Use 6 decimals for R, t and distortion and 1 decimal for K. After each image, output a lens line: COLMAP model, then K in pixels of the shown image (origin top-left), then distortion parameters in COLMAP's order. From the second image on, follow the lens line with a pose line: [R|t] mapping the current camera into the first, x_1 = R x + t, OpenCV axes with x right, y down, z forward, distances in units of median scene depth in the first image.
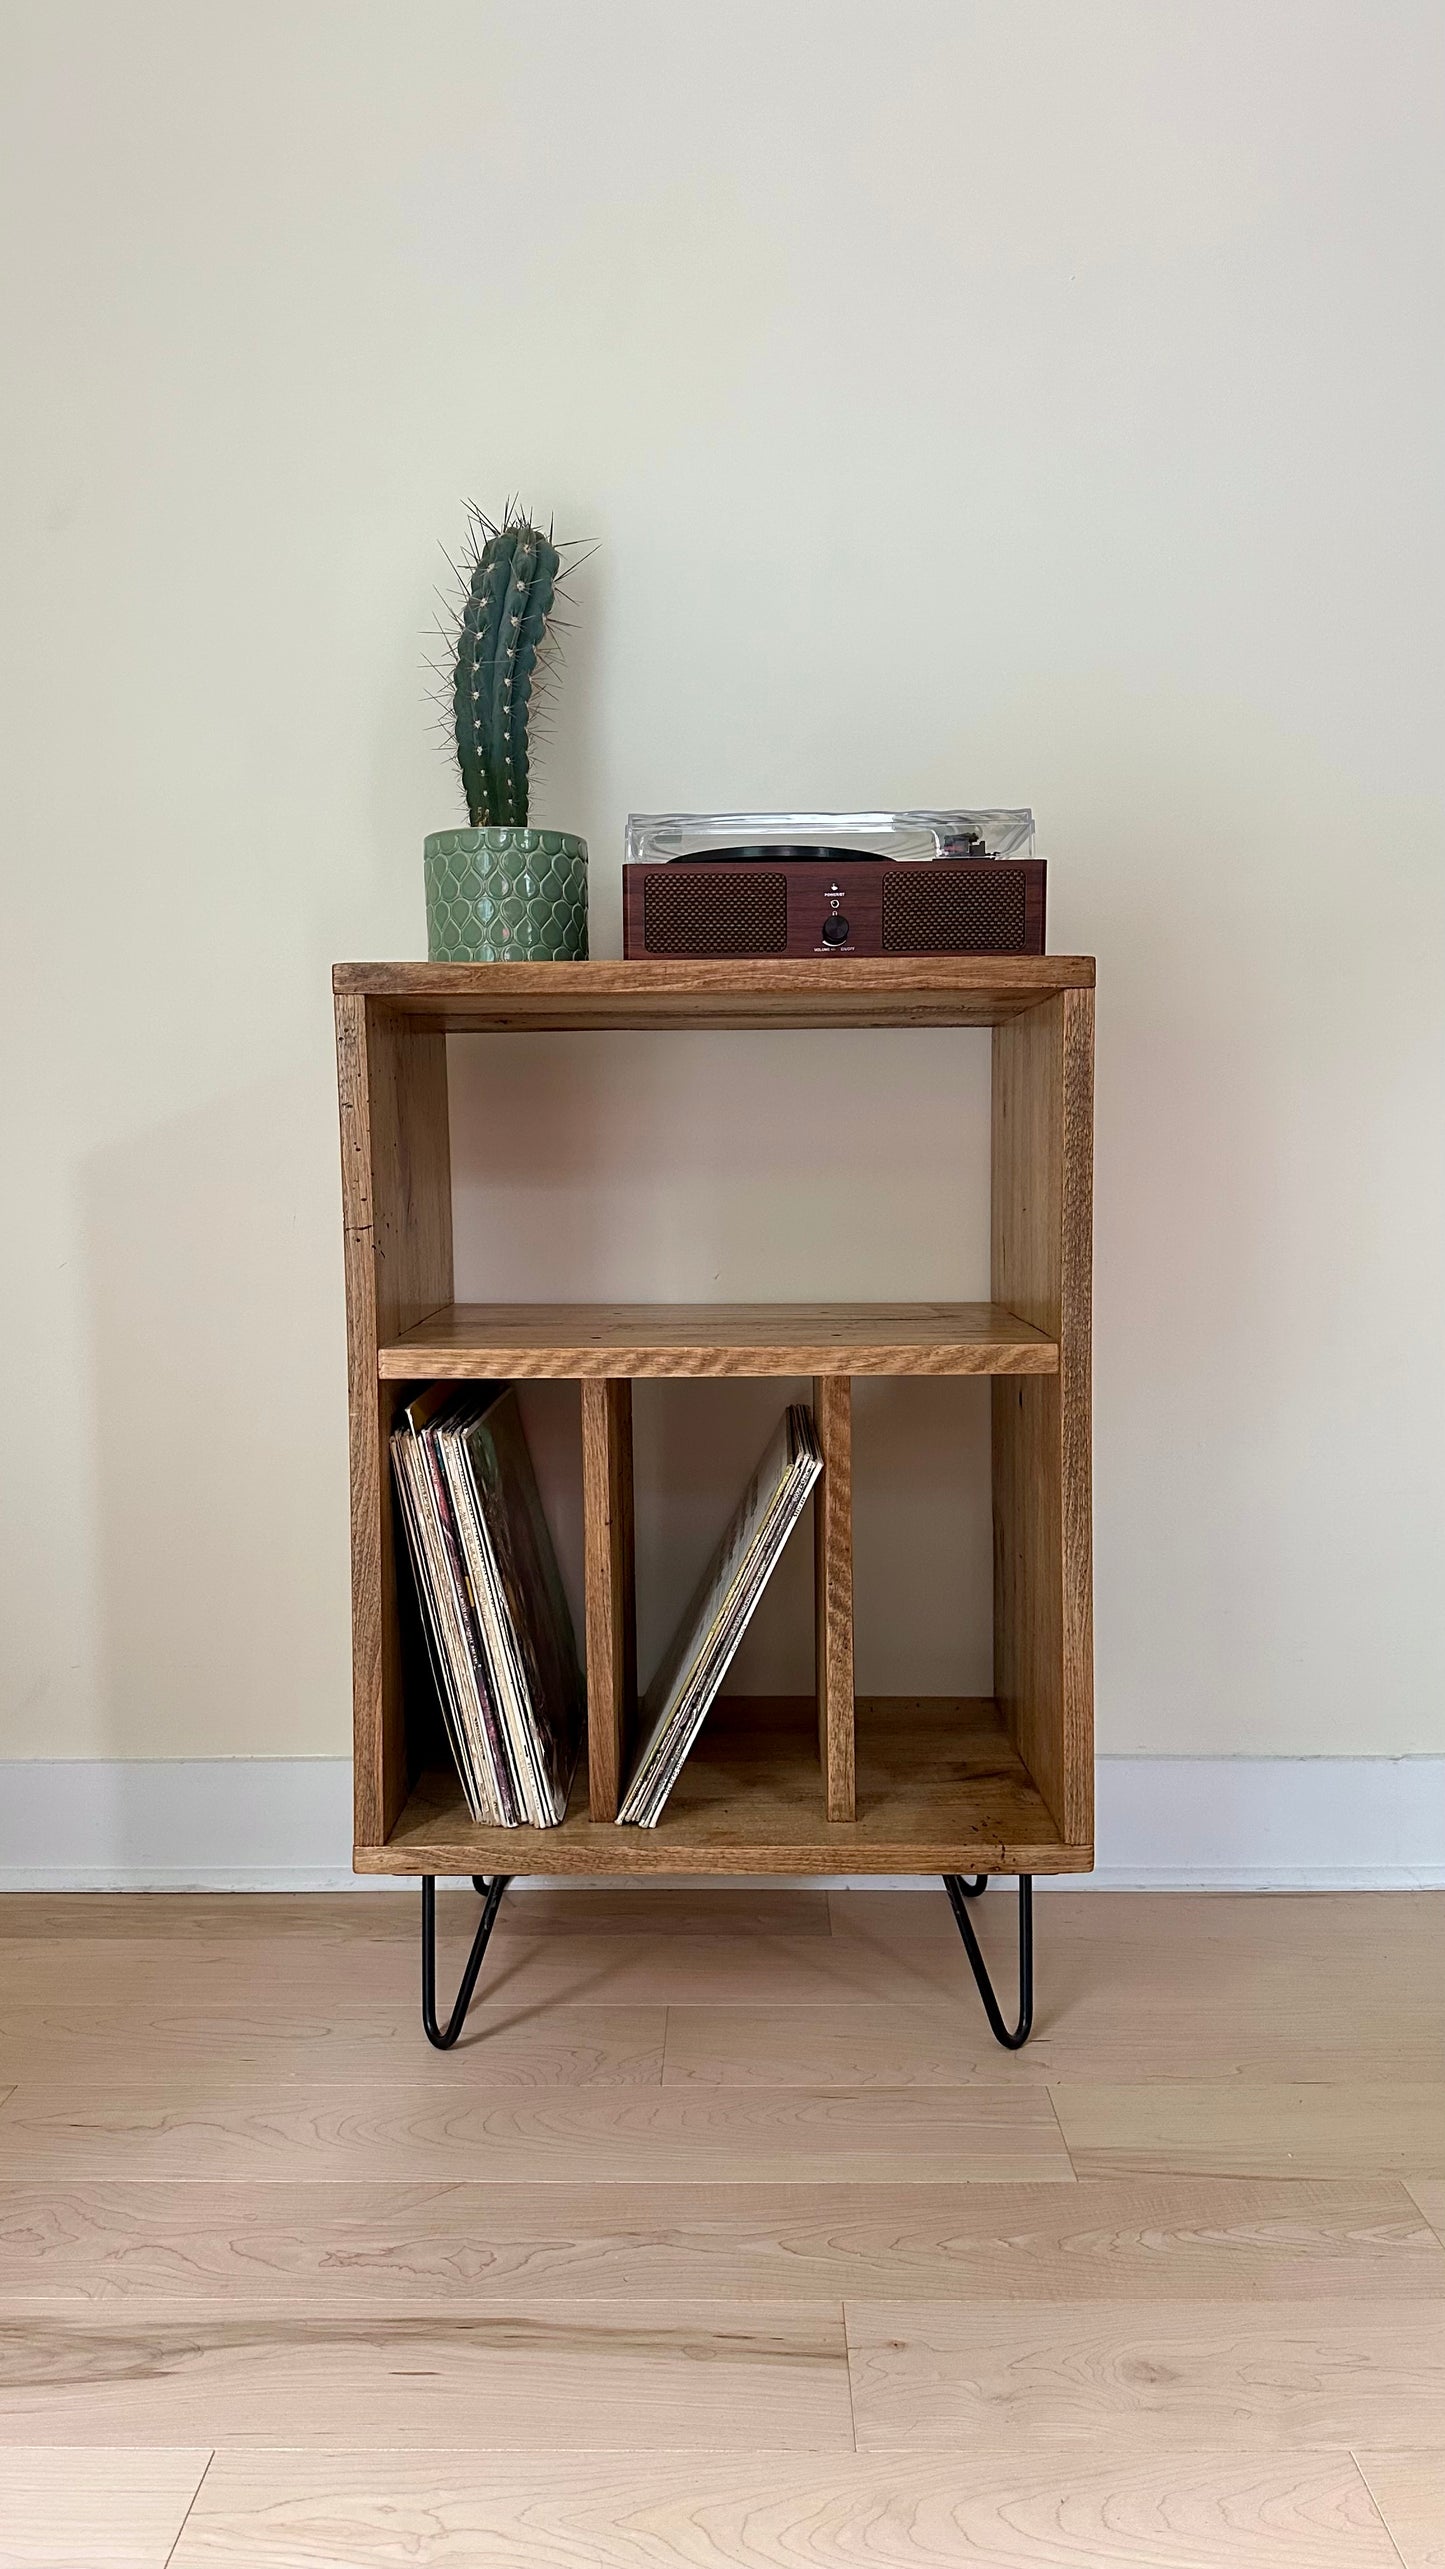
lens RADIAL K [[1807.8, 0, 708.5], [0, 1807.8, 1292.5], [0, 0, 1]] dist [0.070316, -0.100484]
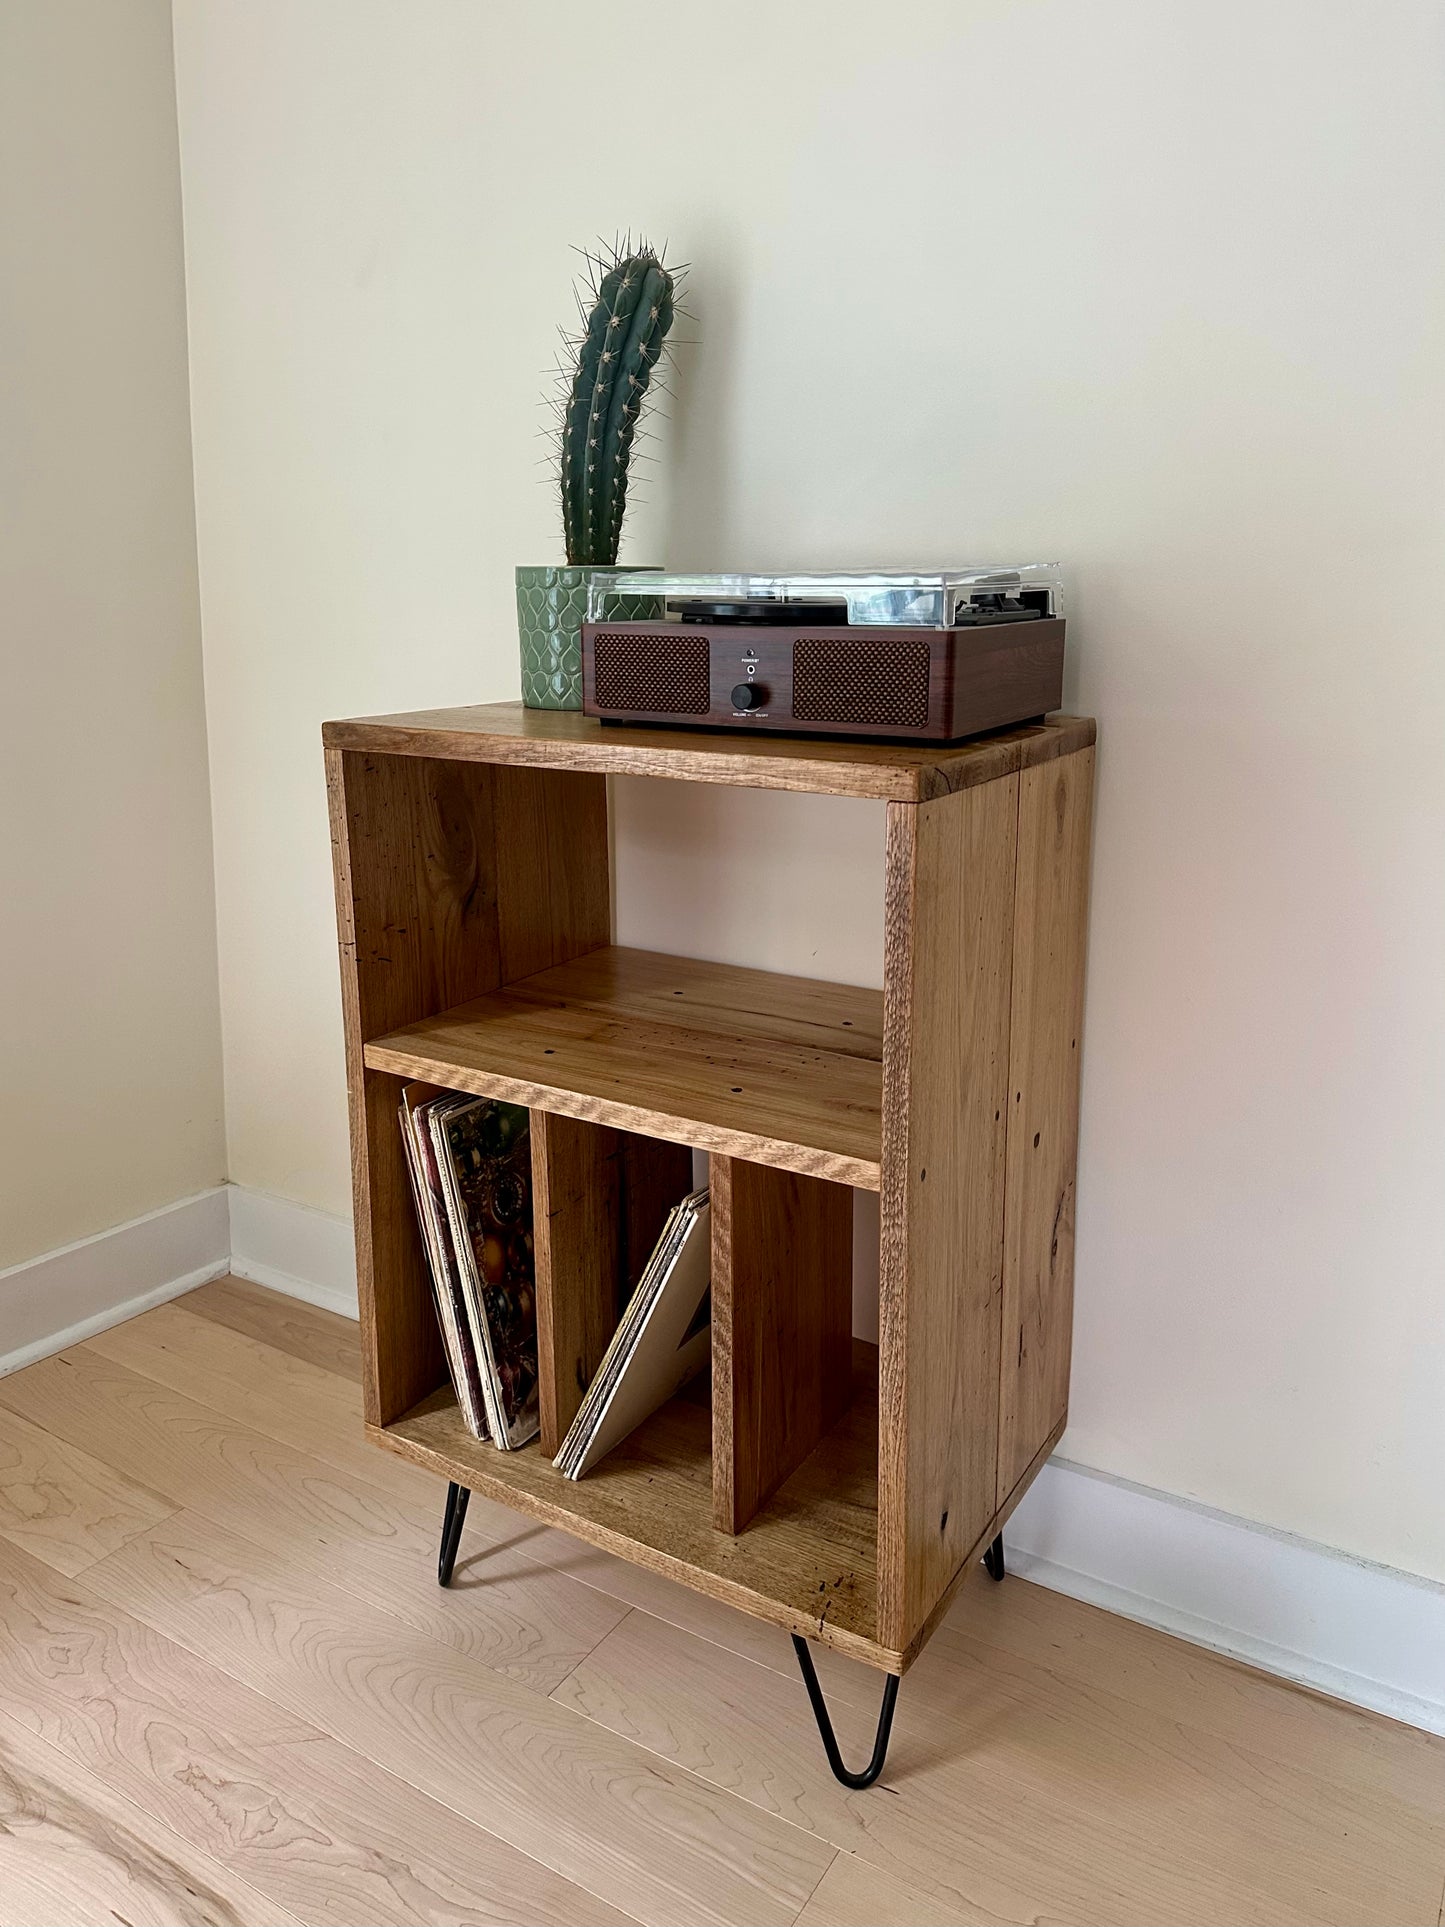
lens RADIAL K [[1431.1, 0, 714.7], [0, 1431.1, 854.6], [0, 0, 1]] dist [0.044742, -0.040444]
pose [[0.854714, 0.107856, -0.507771, 0.471413], [-0.040657, 0.989081, 0.141655, -0.229777], [0.517505, -0.100430, 0.849766, 0.323318]]
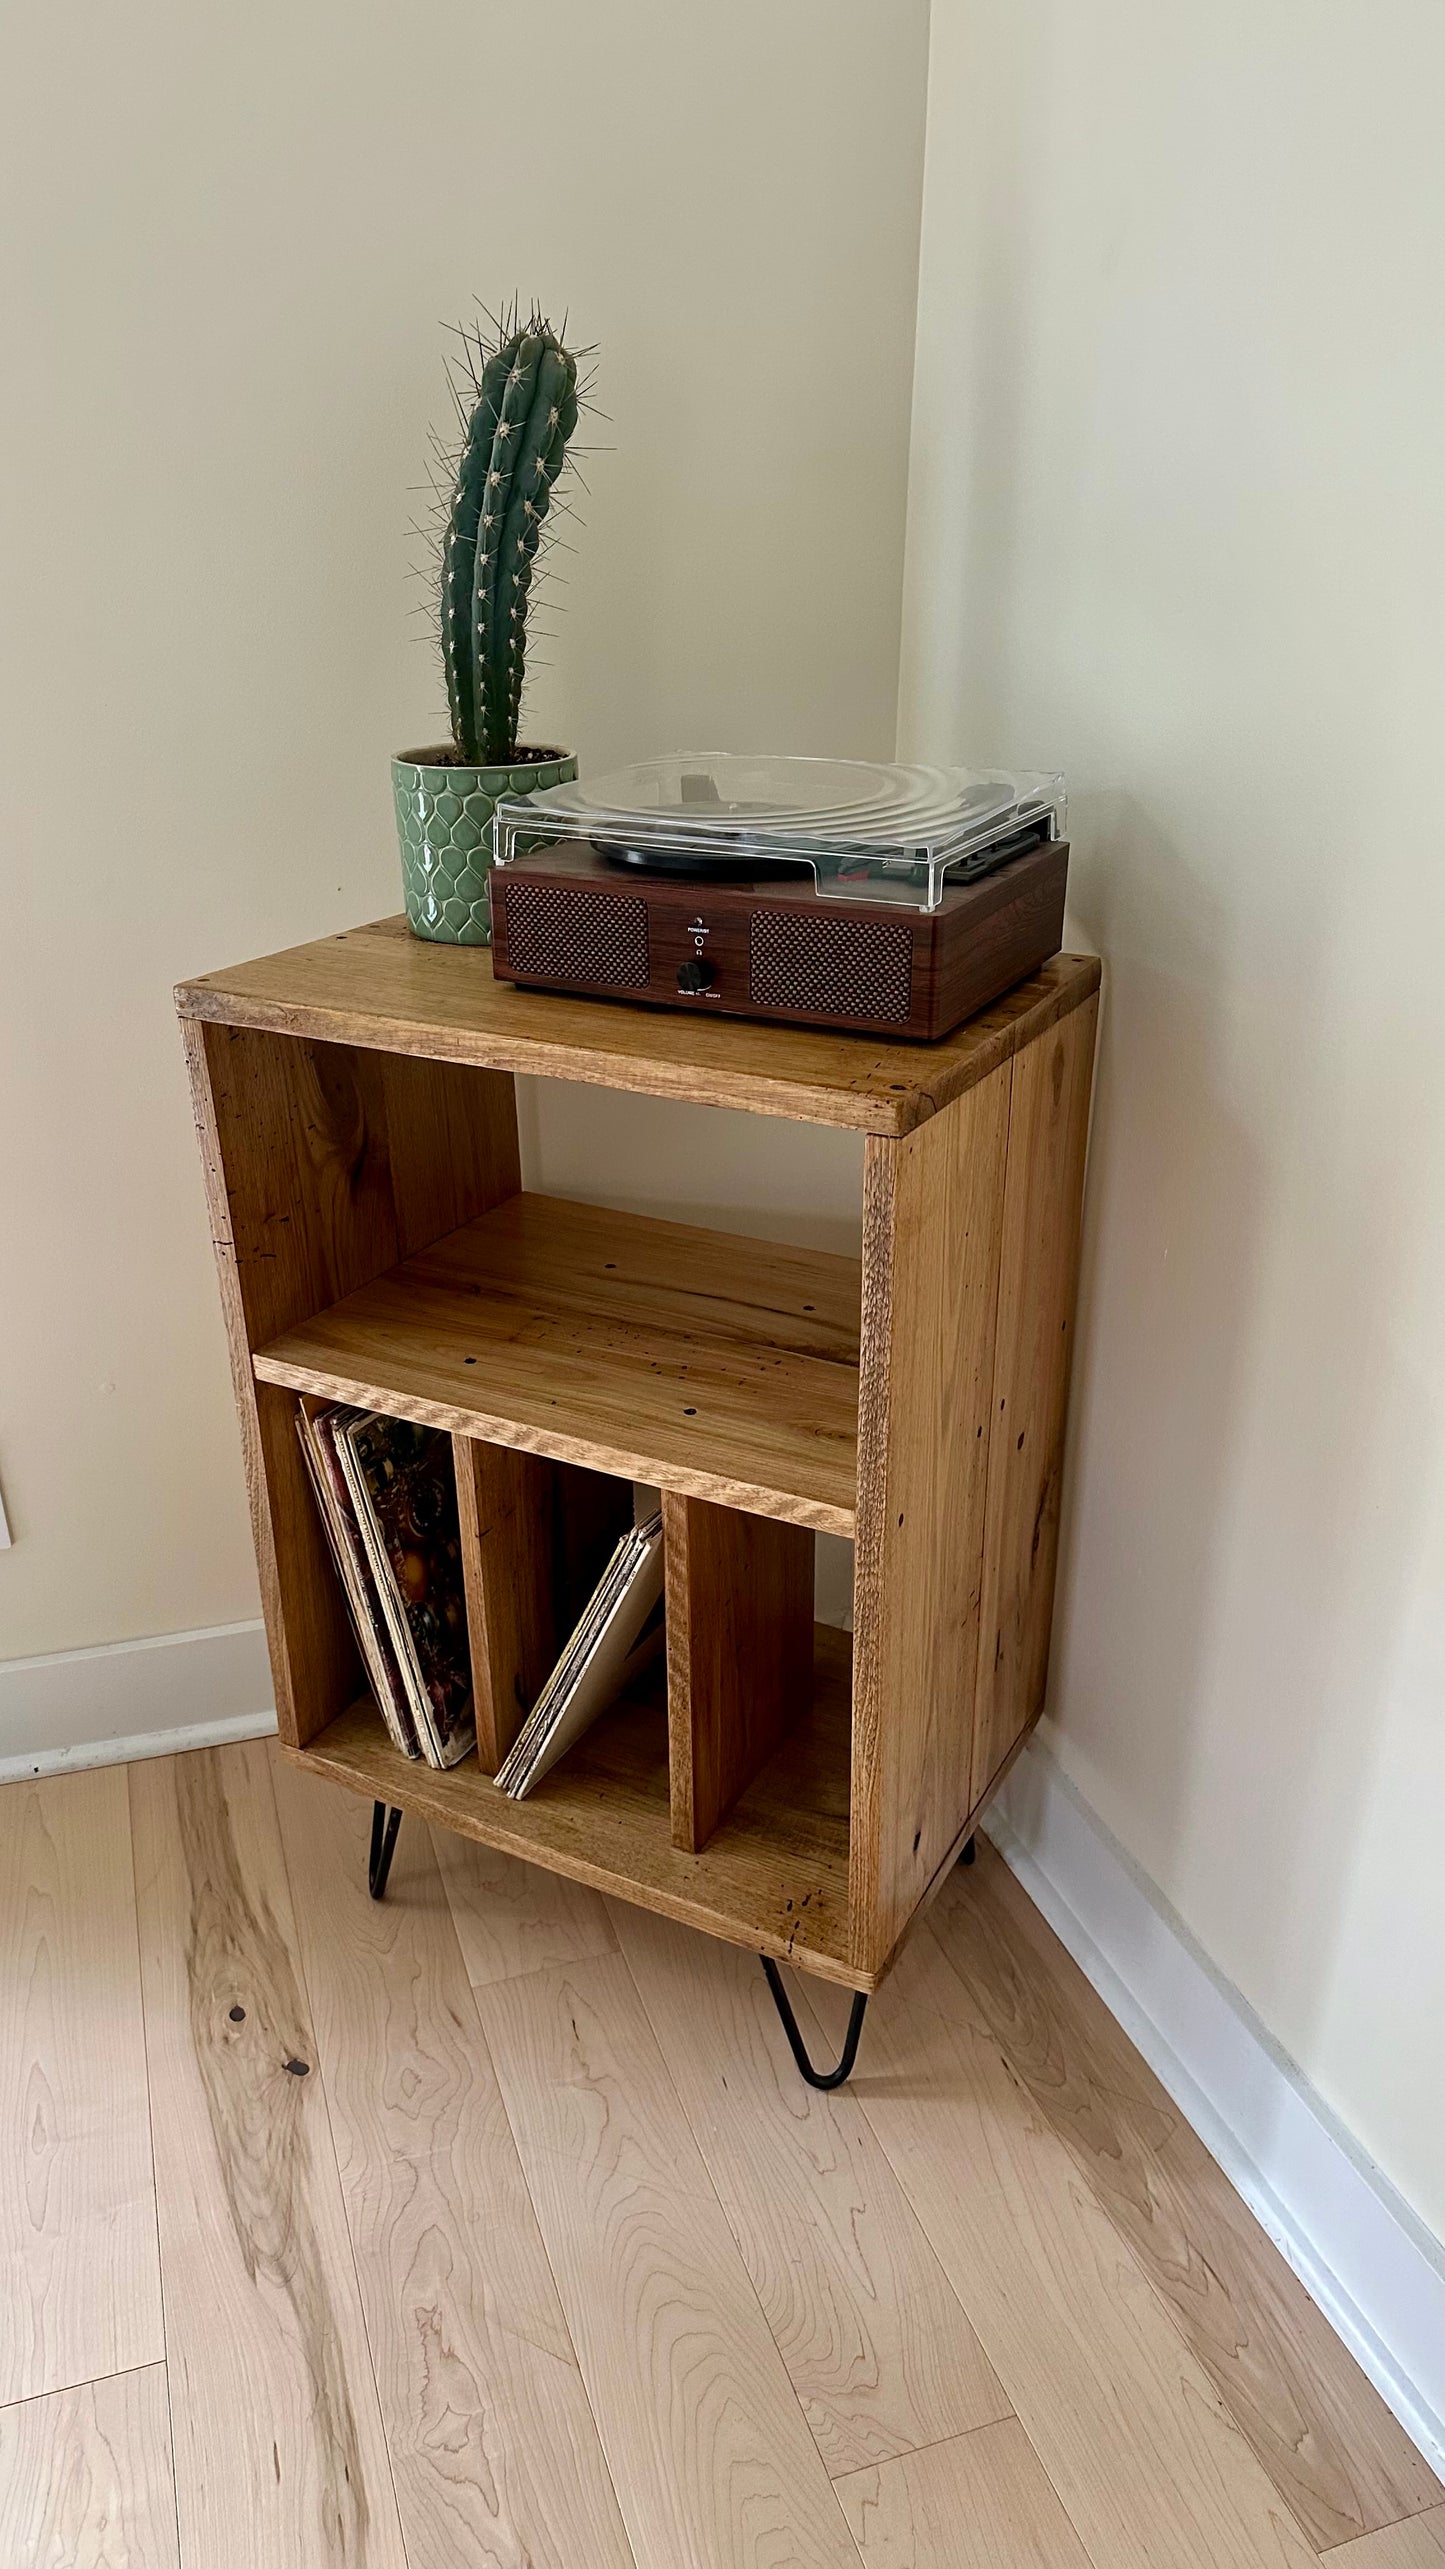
lens RADIAL K [[1818.7, 0, 711.7], [0, 1818.7, 1299.3], [0, 0, 1]] dist [0.049816, -0.061516]
pose [[0.886556, 0.194207, -0.419883, 0.467910], [-0.031745, 0.931017, 0.363593, -0.373943], [0.461531, -0.309017, 0.831563, 0.264500]]
